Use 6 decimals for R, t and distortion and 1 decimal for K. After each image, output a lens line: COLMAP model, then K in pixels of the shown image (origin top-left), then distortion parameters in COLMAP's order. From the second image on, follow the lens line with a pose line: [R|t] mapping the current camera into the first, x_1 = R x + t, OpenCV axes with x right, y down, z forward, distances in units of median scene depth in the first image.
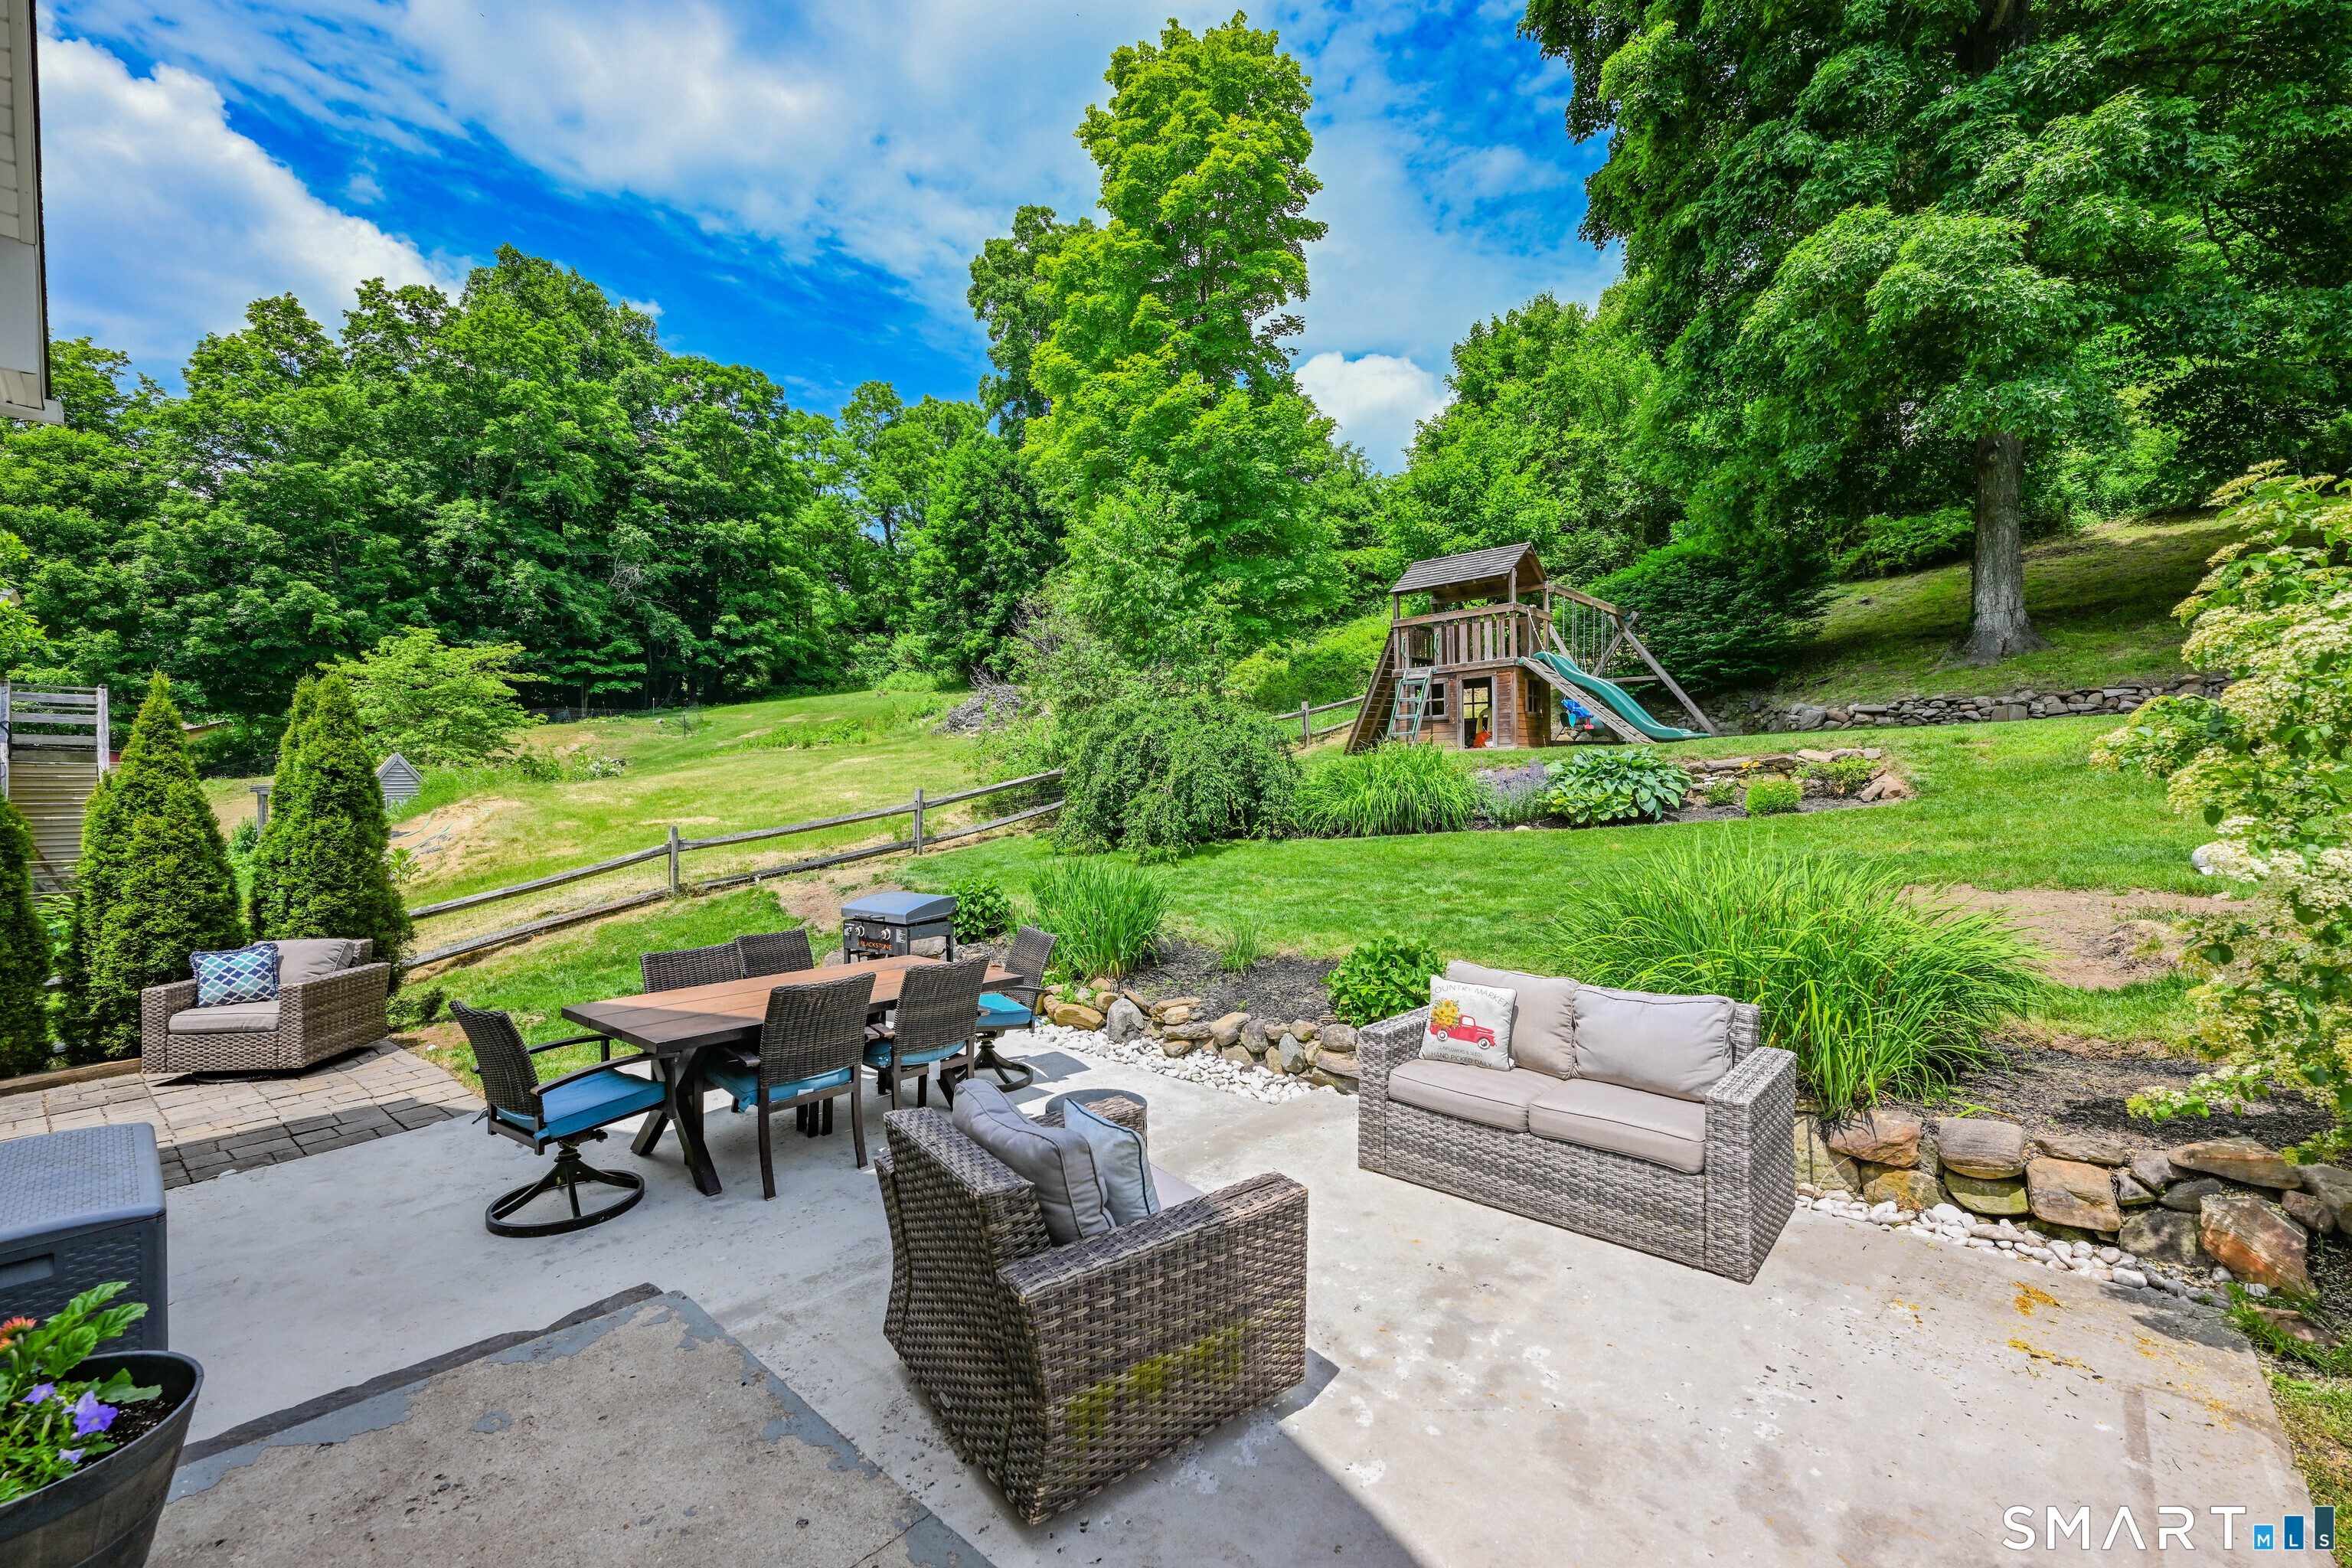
lens RADIAL K [[968.4, 0, 1165.2], [0, 968.4, 791.1], [0, 0, 1]] dist [0.000885, -0.000358]
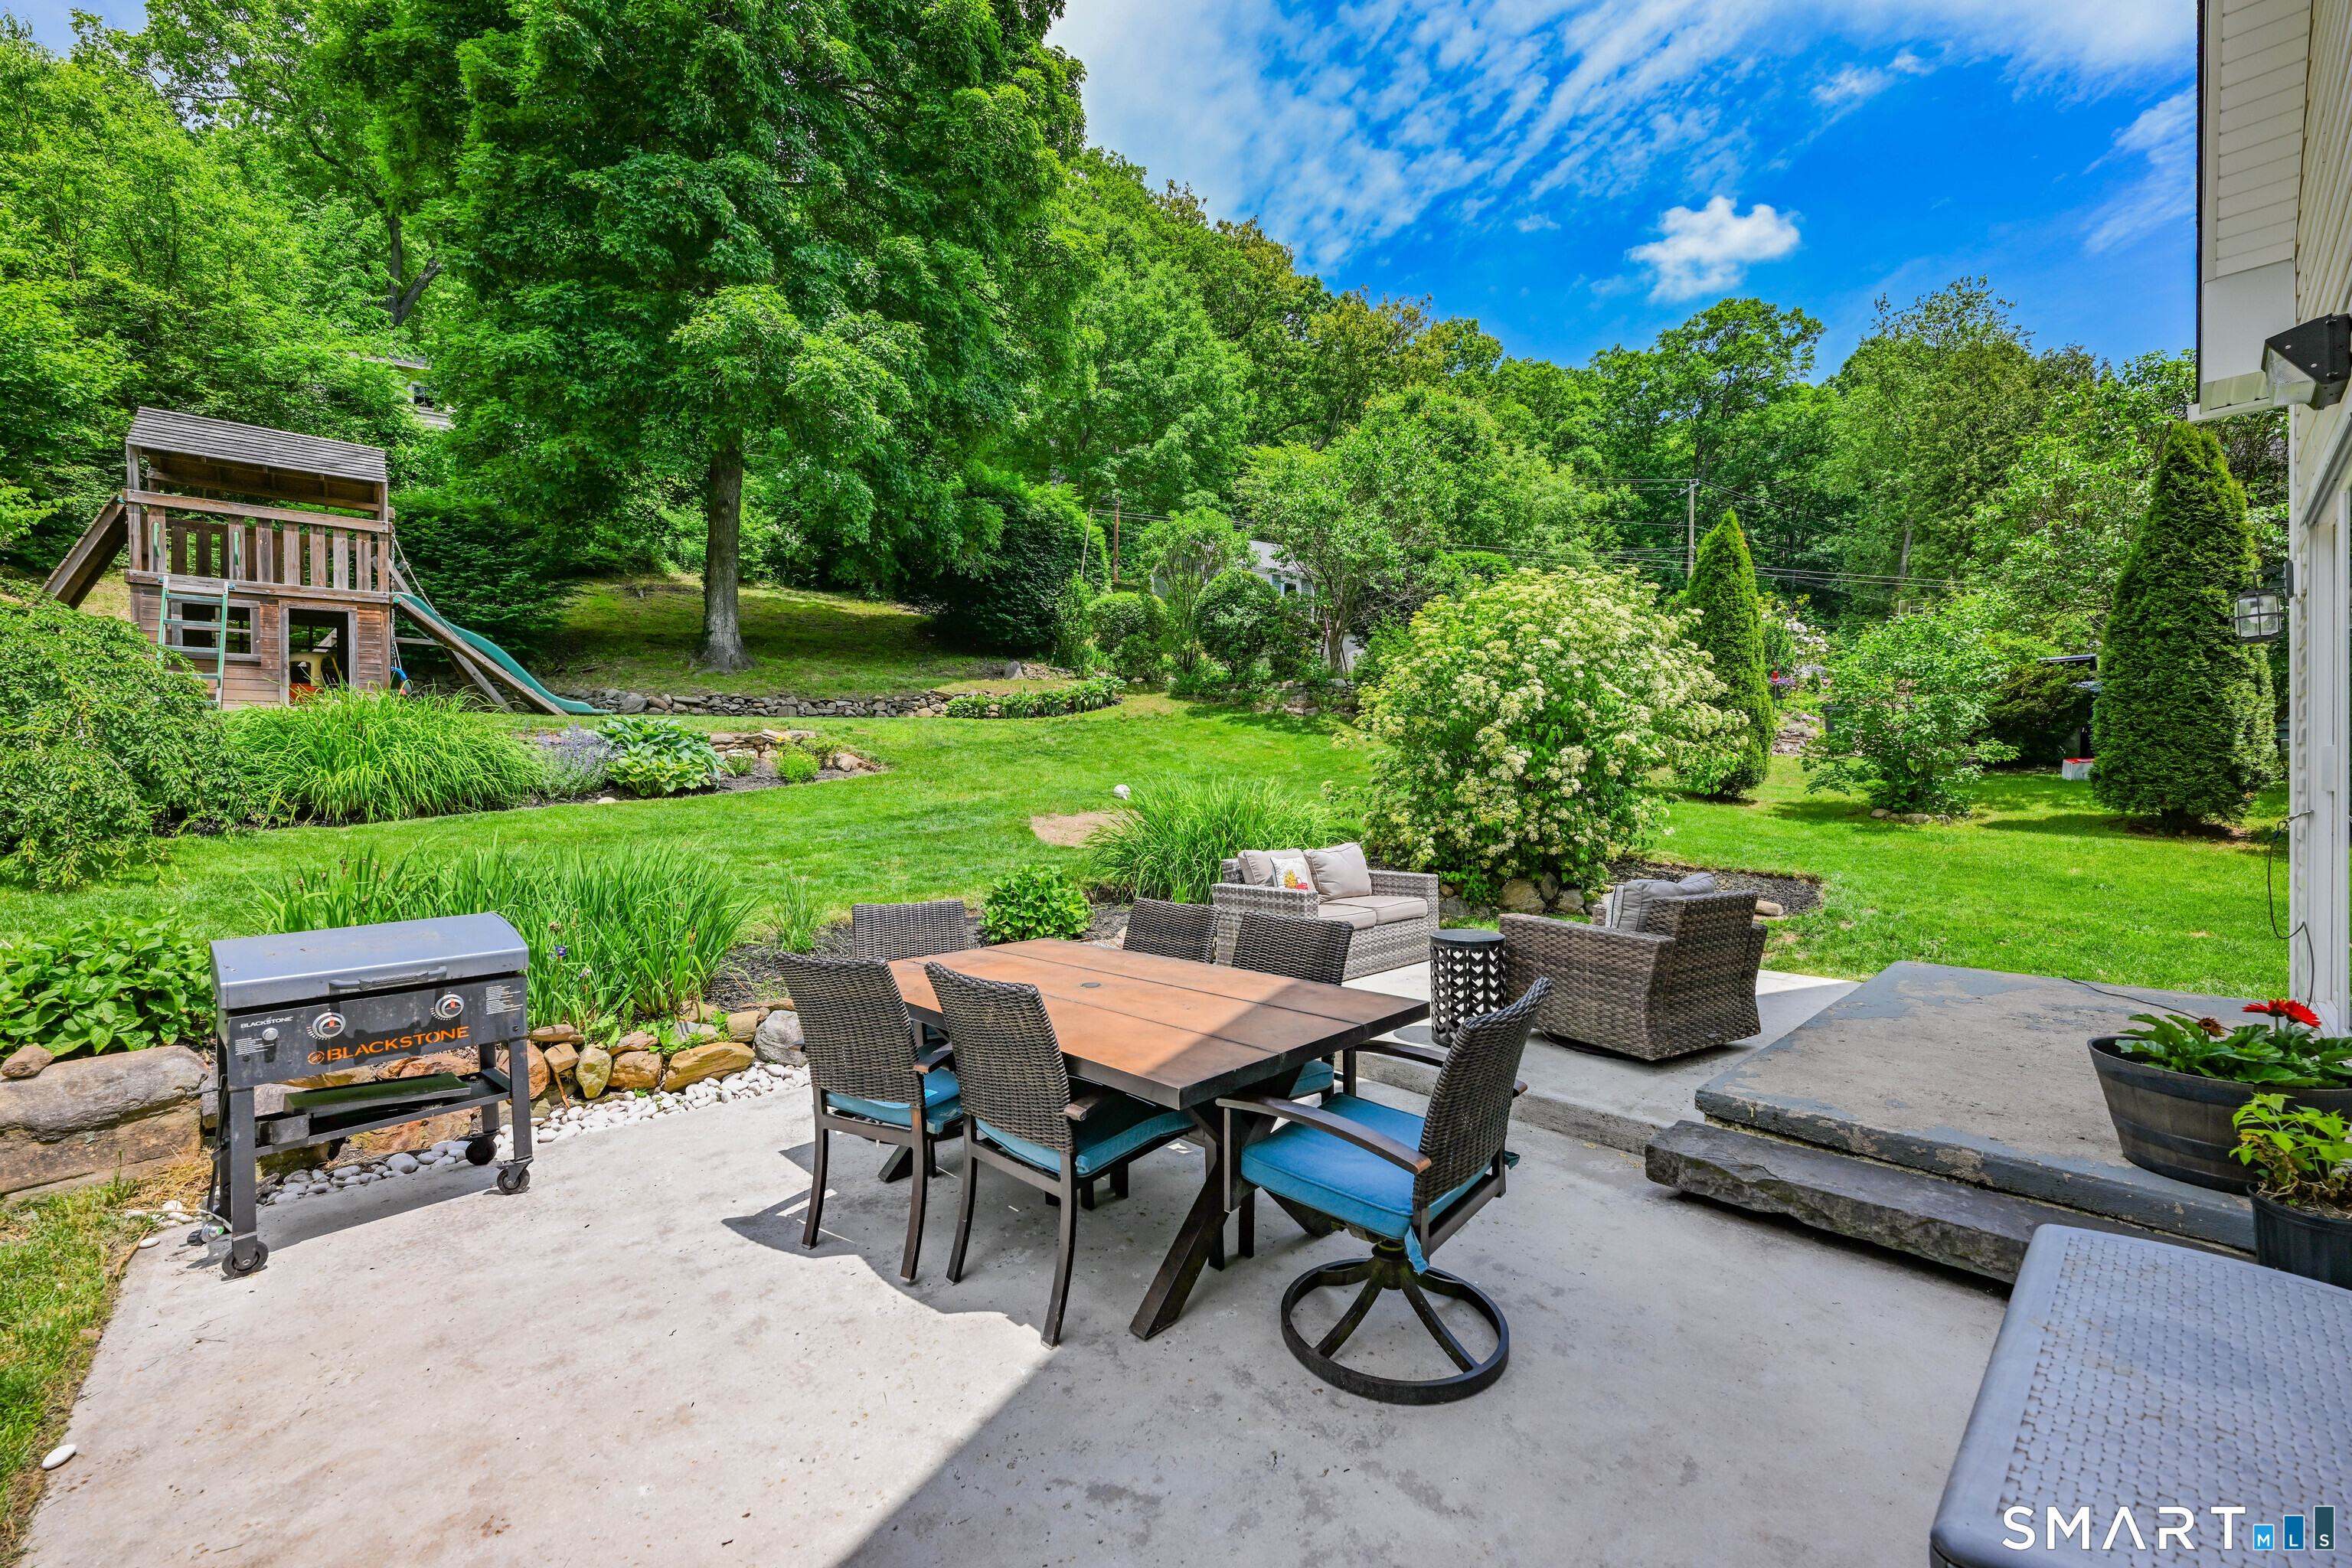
lens RADIAL K [[968.4, 0, 1167.9], [0, 968.4, 776.0], [0, 0, 1]] dist [0.000885, -0.000358]
pose [[0.081520, 0.008766, 0.996633, -0.368146], [0.013720, 0.999857, -0.009917, 0.025146], [-0.996577, 0.014482, 0.081388, 0.322510]]
